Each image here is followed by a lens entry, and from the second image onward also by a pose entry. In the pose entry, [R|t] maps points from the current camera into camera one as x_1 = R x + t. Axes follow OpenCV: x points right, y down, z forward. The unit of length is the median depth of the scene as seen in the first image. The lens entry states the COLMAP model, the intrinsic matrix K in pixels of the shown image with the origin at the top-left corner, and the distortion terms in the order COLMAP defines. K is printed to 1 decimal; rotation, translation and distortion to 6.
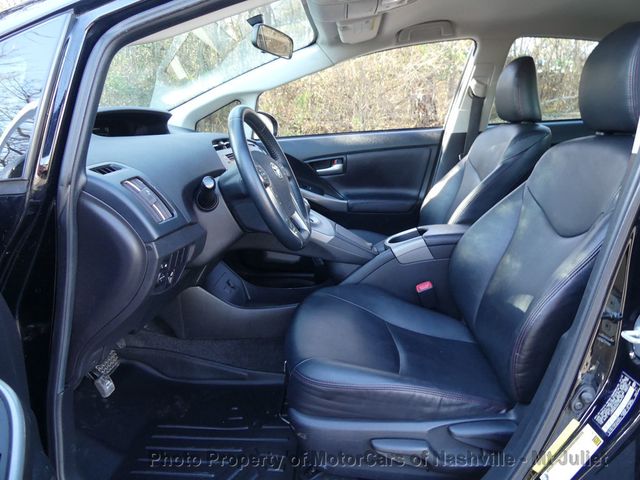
lens RADIAL K [[467.9, 0, 320.0], [0, 467.9, 240.0], [0, 0, 1]] dist [-0.008562, -0.004639]
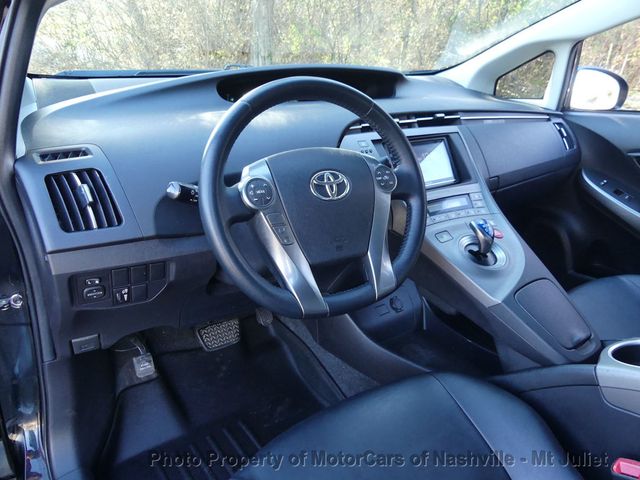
lens RADIAL K [[467.9, 0, 320.0], [0, 467.9, 240.0], [0, 0, 1]] dist [-0.008562, -0.004639]
pose [[0.636815, 0.291303, -0.713869, 0.271755], [-0.207177, 0.956479, 0.205489, -0.149574], [0.742660, 0.017039, 0.669452, 0.421776]]
